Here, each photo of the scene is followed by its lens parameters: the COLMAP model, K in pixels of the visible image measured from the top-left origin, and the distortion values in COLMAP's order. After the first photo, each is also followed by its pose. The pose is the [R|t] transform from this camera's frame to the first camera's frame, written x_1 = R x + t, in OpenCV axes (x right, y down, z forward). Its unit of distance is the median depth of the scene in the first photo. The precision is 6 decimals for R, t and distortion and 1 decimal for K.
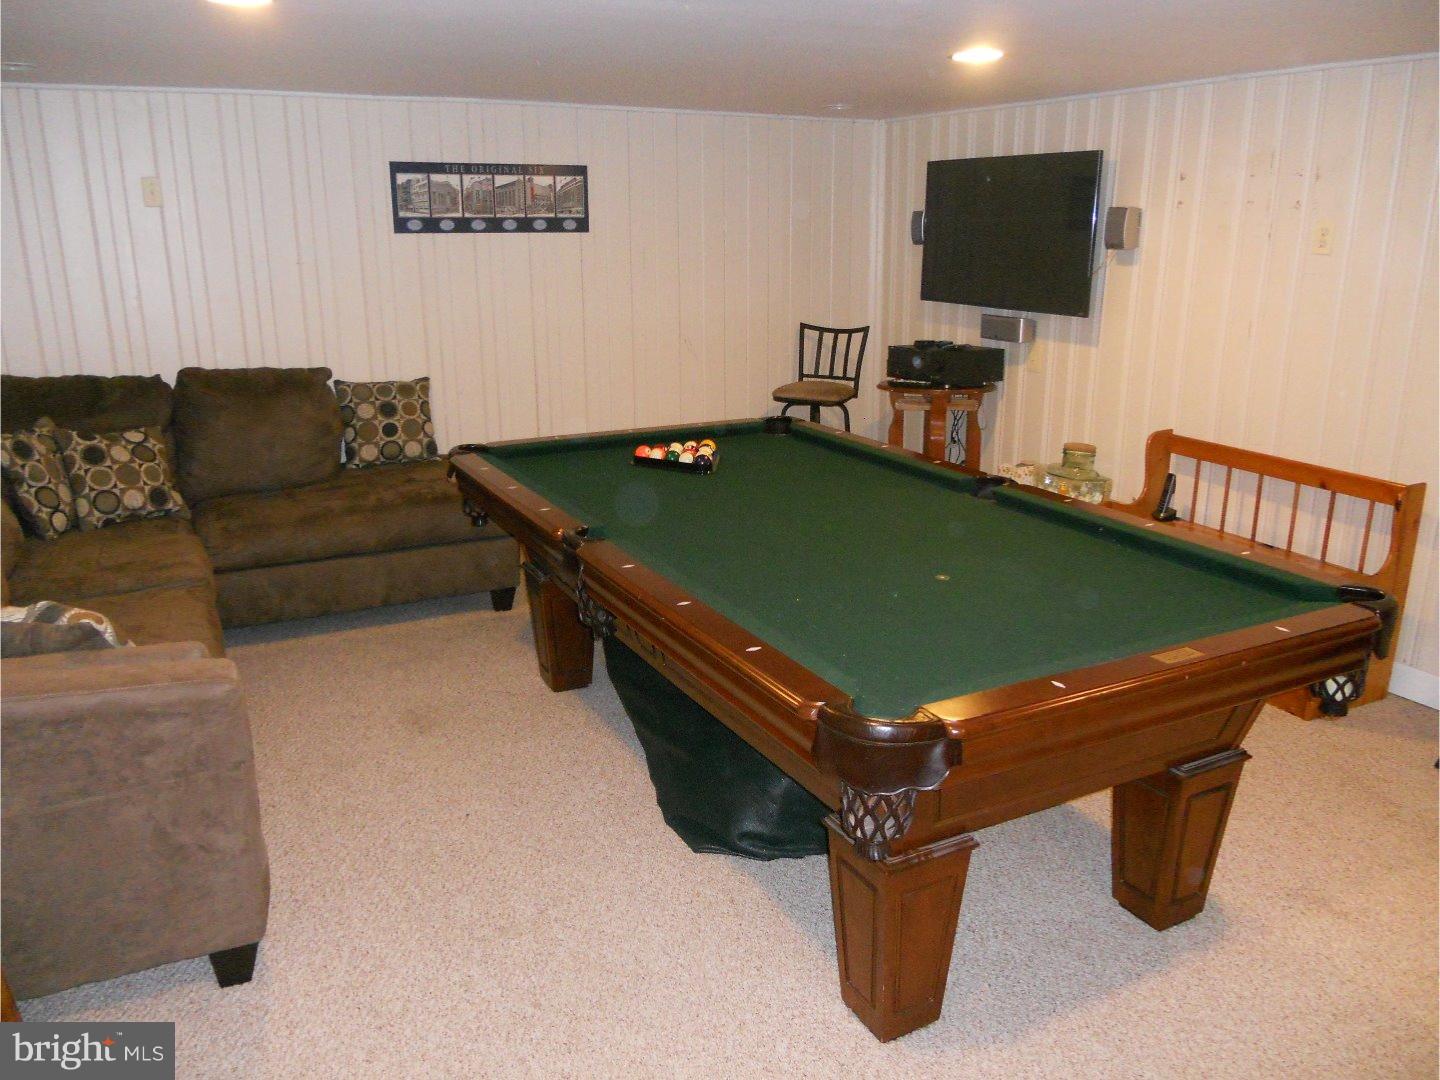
lens RADIAL K [[1147.6, 0, 720.0], [0, 1147.6, 540.0], [0, 0, 1]] dist [-0.035125, -0.005744]
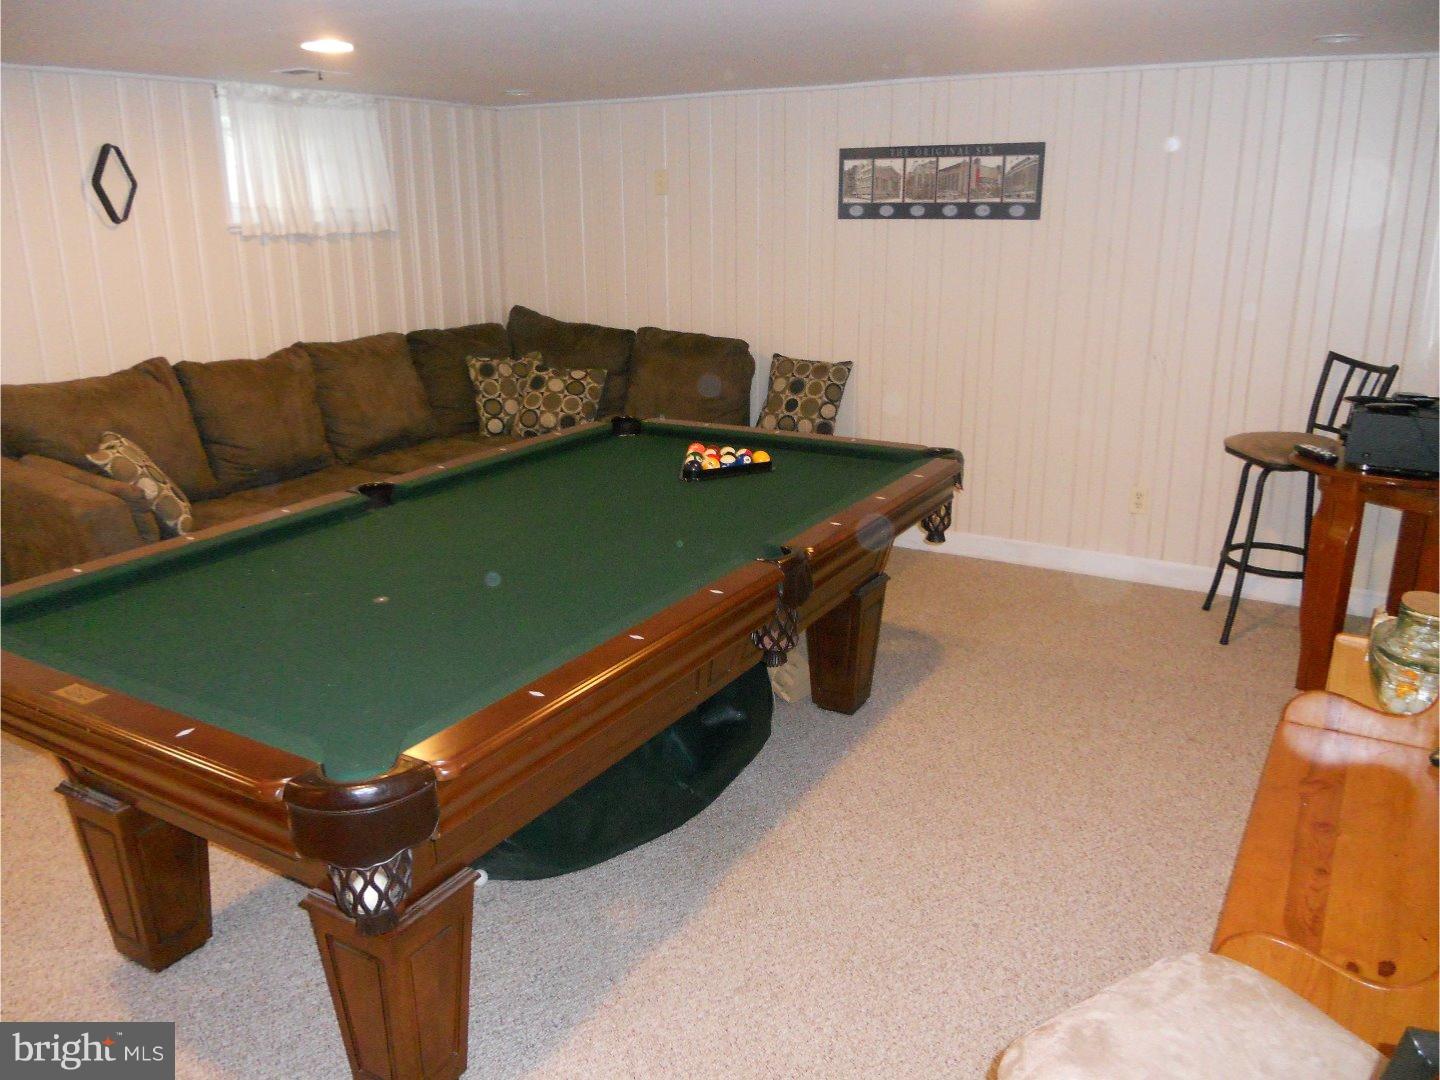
lens RADIAL K [[1120.6, 0, 720.0], [0, 1120.6, 540.0], [0, 0, 1]] dist [-0.004386, -0.003427]
pose [[0.514450, 0.240214, -0.823188, 0.549416], [-0.226465, 0.963940, 0.139758, -0.103349], [0.827076, 0.114525, 0.550299, 0.377580]]
